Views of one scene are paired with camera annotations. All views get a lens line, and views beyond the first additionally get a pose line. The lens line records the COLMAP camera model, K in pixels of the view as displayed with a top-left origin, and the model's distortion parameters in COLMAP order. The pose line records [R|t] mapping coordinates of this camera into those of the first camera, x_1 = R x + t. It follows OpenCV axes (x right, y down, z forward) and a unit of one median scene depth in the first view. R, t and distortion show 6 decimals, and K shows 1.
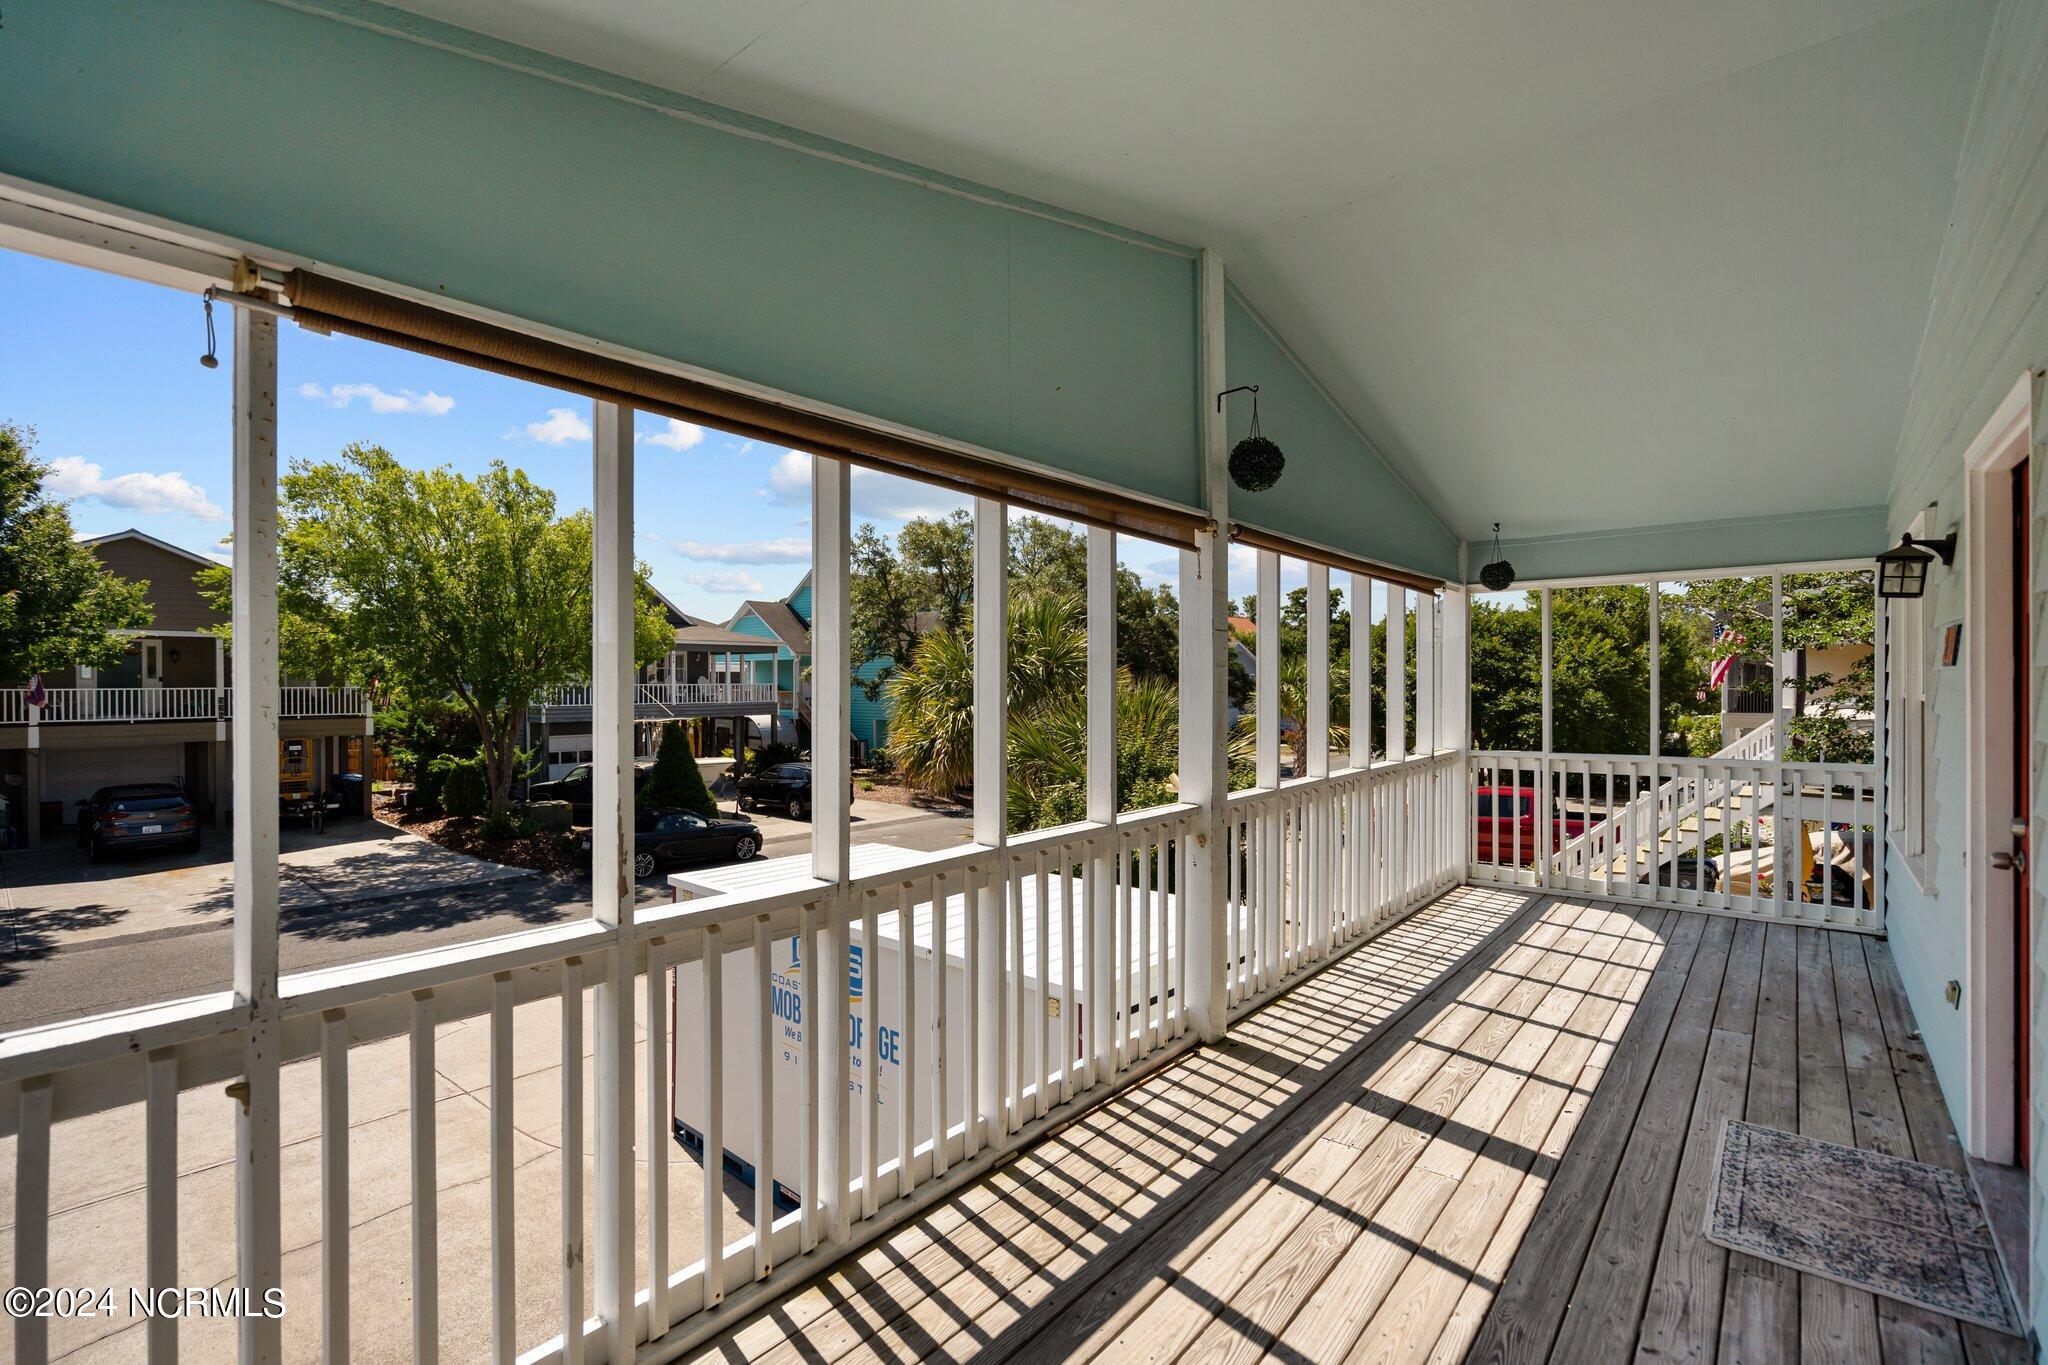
lens RADIAL K [[924.5, 0, 1024.0], [0, 924.5, 682.5], [0, 0, 1]] dist [0.001421, 0.000088]
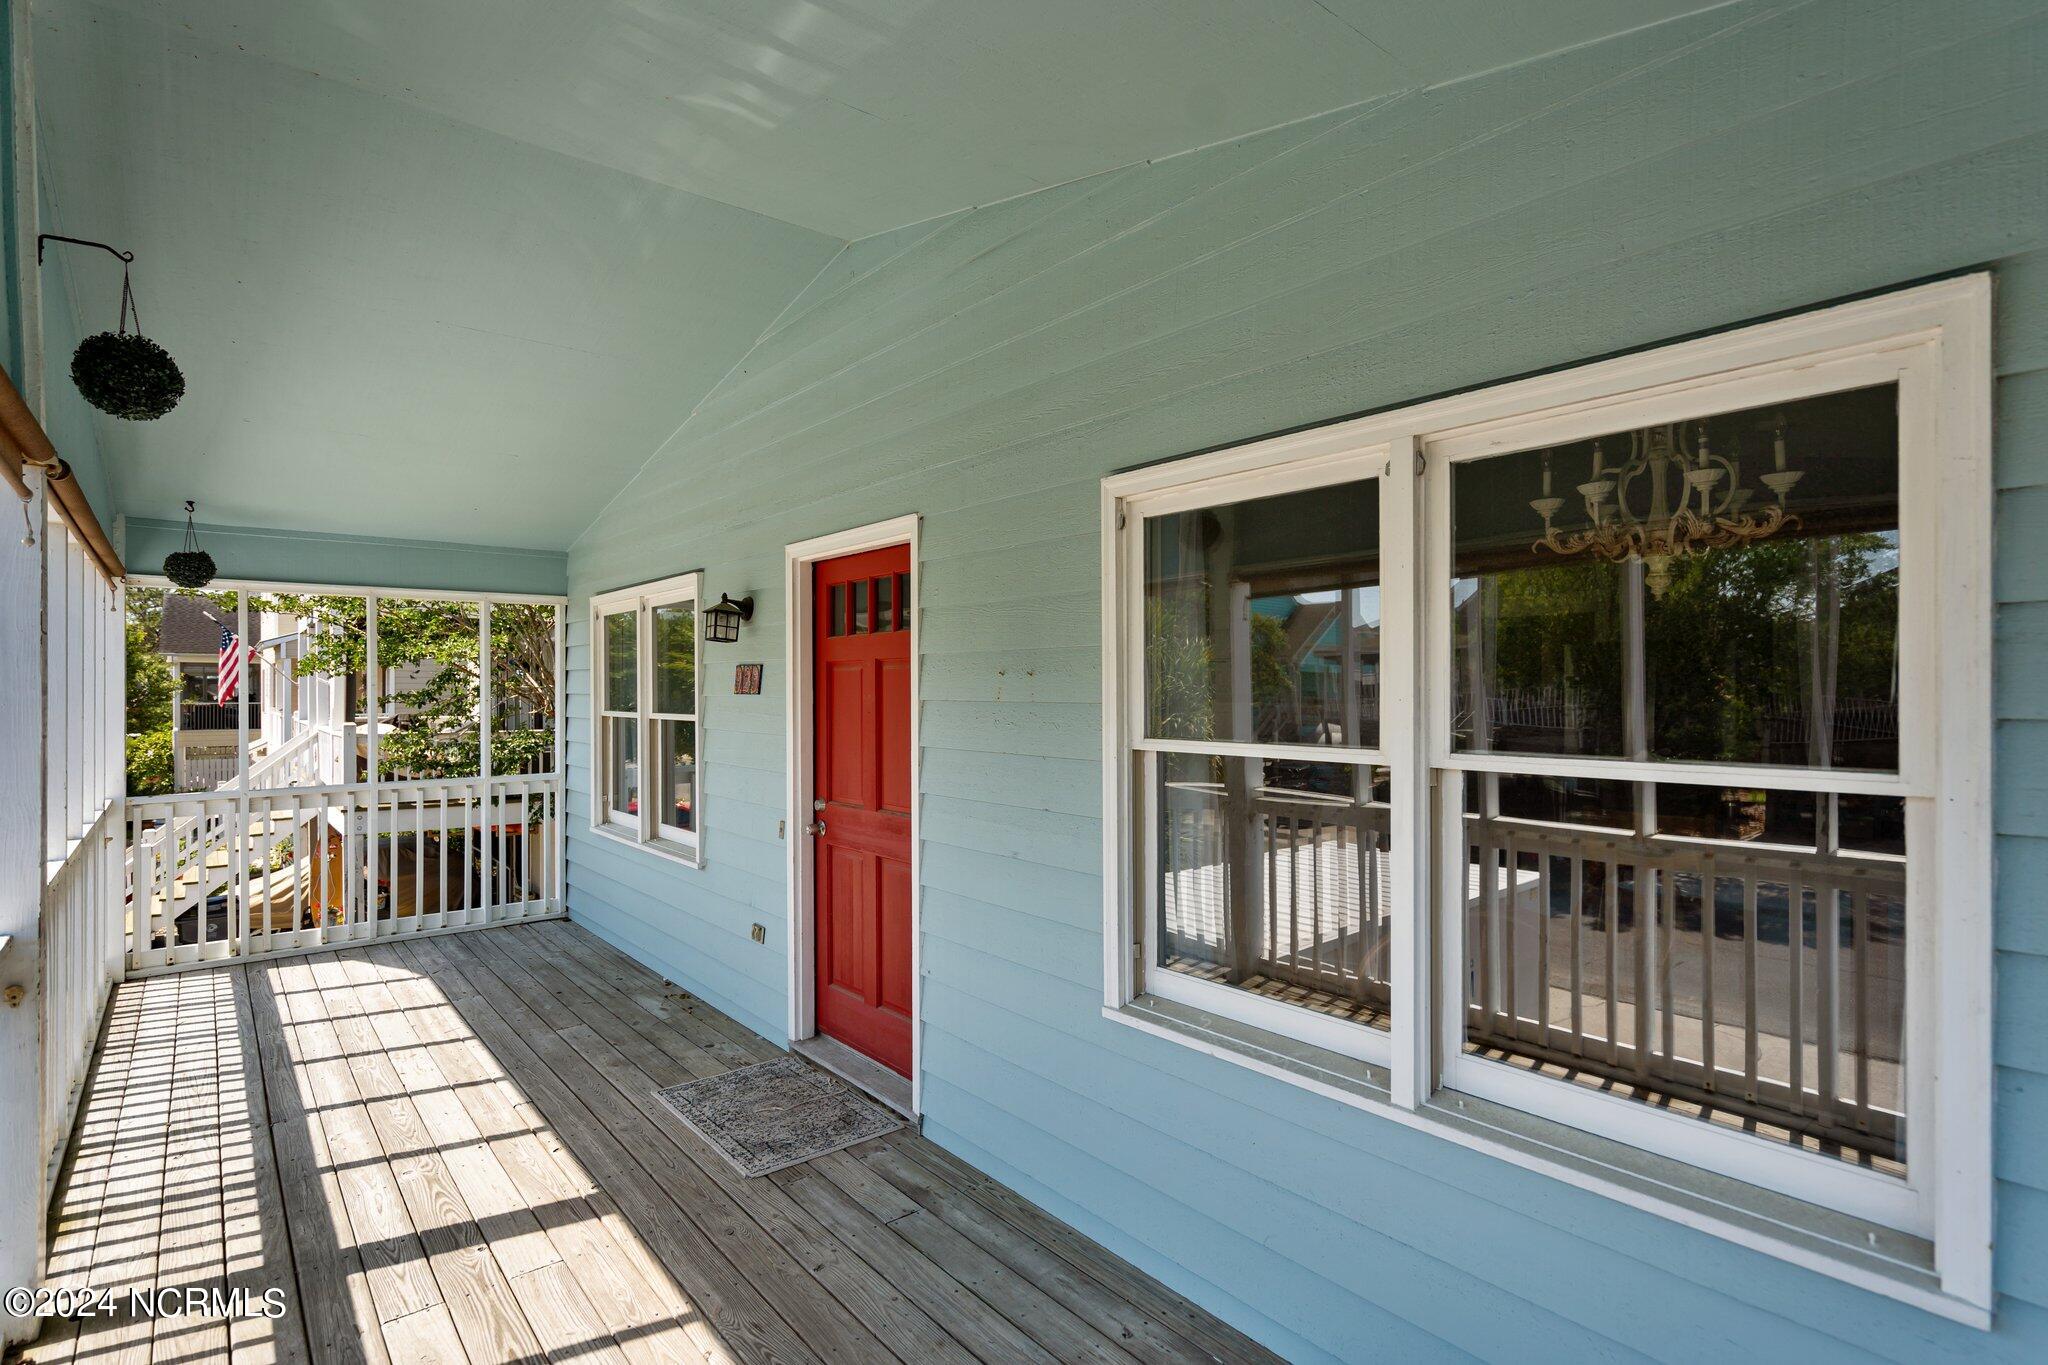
lens RADIAL K [[1001.6, 0, 1024.0], [0, 1001.6, 682.5], [0, 0, 1]] dist [-0.003789, -0.000990]
pose [[0.185451, 0.006715, 0.982631, -0.278512], [0.004074, 0.999963, -0.007603, -0.016307], [-0.982645, 0.005413, 0.185416, 0.241684]]
